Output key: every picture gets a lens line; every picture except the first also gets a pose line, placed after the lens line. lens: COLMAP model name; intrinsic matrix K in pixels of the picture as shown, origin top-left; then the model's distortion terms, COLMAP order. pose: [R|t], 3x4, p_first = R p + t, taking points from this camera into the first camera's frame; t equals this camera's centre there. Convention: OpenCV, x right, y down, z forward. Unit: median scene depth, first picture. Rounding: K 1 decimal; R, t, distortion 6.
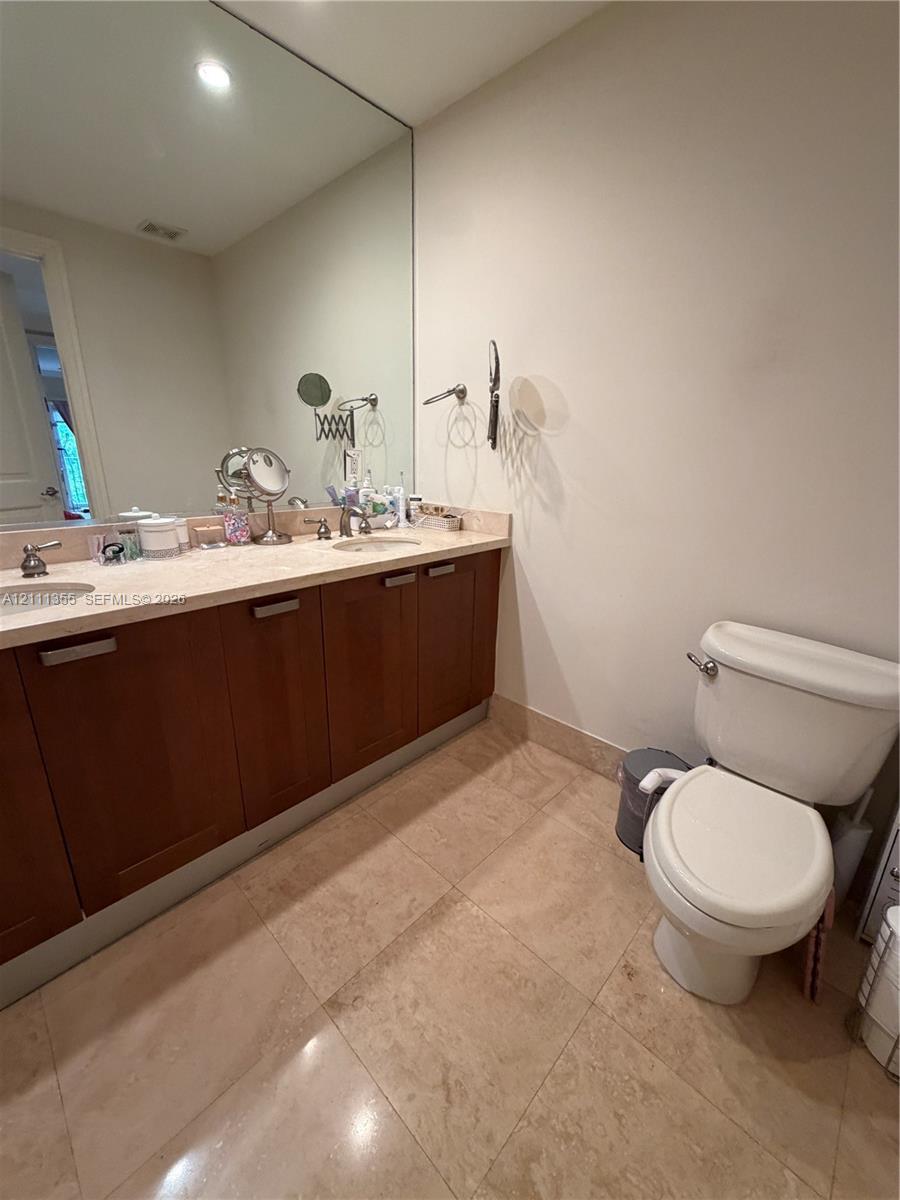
lens RADIAL K [[481.5, 0, 450.8], [0, 481.5, 597.7], [0, 0, 1]] dist [0.000322, 0.000081]
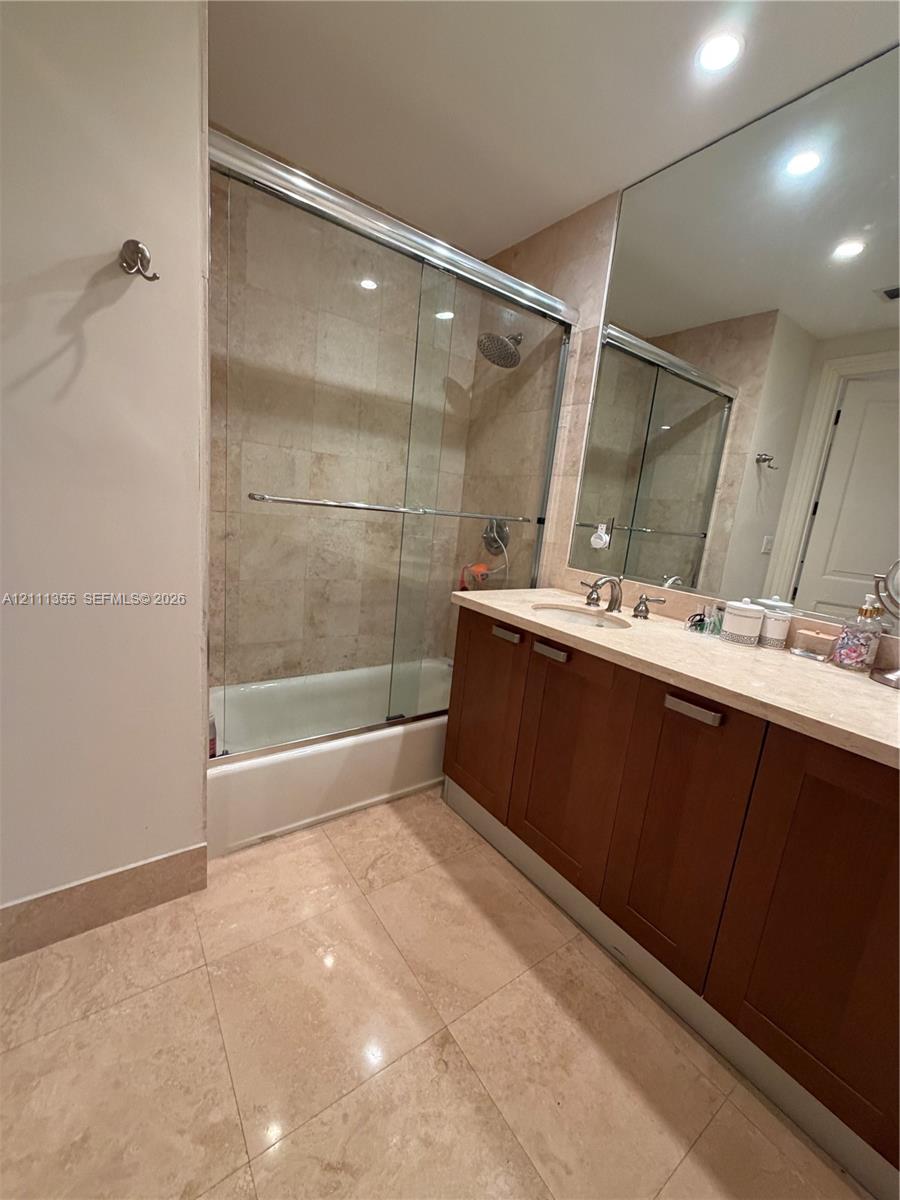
lens RADIAL K [[476.2, 0, 448.2], [0, 476.2, 605.0], [0, 0, 1]] dist [-0.004692, -0.000365]
pose [[-0.184112, 0.162997, -0.969296, 0.488738], [-0.385248, 0.895282, 0.223727, -0.163646], [0.904261, 0.414610, -0.102038, 0.631930]]
